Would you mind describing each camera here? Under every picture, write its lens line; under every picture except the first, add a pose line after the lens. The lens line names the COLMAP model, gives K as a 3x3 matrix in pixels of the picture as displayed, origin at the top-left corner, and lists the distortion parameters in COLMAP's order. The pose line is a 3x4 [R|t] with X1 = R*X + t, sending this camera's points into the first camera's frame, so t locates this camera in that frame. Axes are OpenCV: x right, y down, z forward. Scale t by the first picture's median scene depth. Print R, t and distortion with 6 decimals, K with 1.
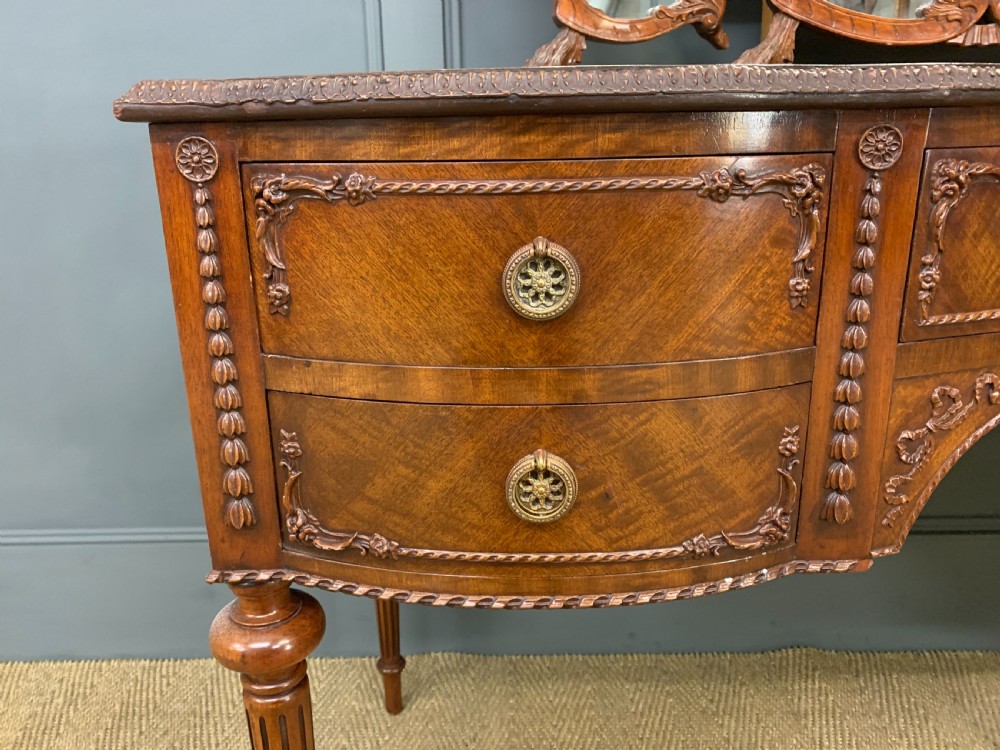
lens RADIAL K [[769.3, 0, 480.0], [0, 769.3, 373.7], [0, 0, 1]] dist [0.026609, -0.018666]
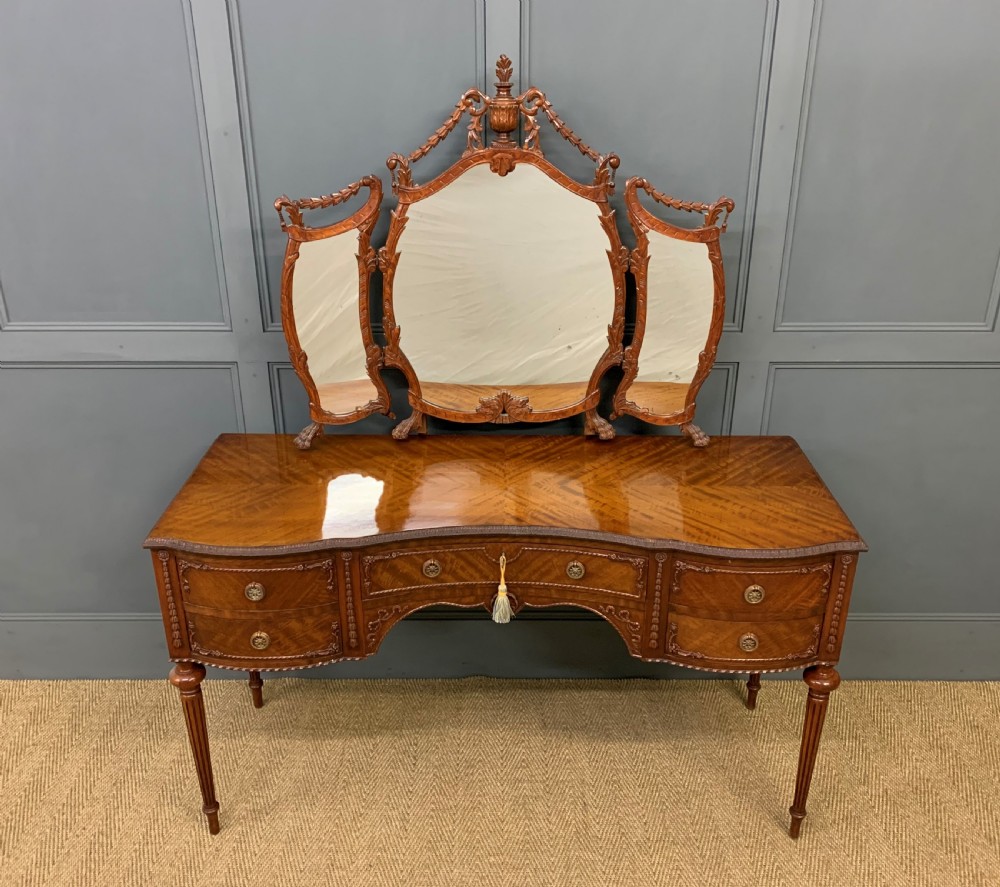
lens RADIAL K [[1017.3, 0, 487.9], [0, 1017.3, 458.2], [0, 0, 1]] dist [0.075672, 0.000000]
pose [[0.999923, 0.012045, -0.003112, 1.136610], [-0.011444, 0.988673, 0.149650, -1.411803], [0.004879, -0.149602, 0.988734, -3.586056]]
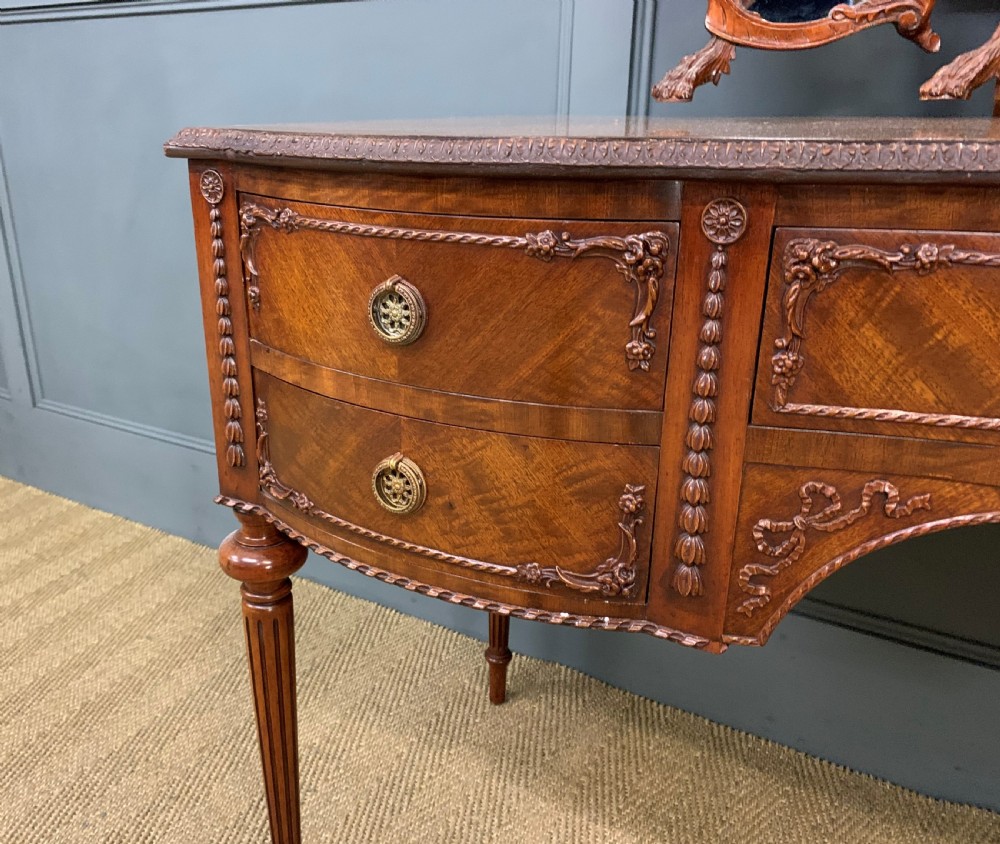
lens RADIAL K [[862.2, 0, 435.2], [0, 862.2, 415.7], [0, 0, 1]] dist [0.071105, -0.069178]
pose [[0.857650, 0.190572, -0.477618, 0.722693], [-0.163128, 0.981650, 0.098757, -0.093945], [0.487674, -0.006786, 0.872999, -0.127456]]
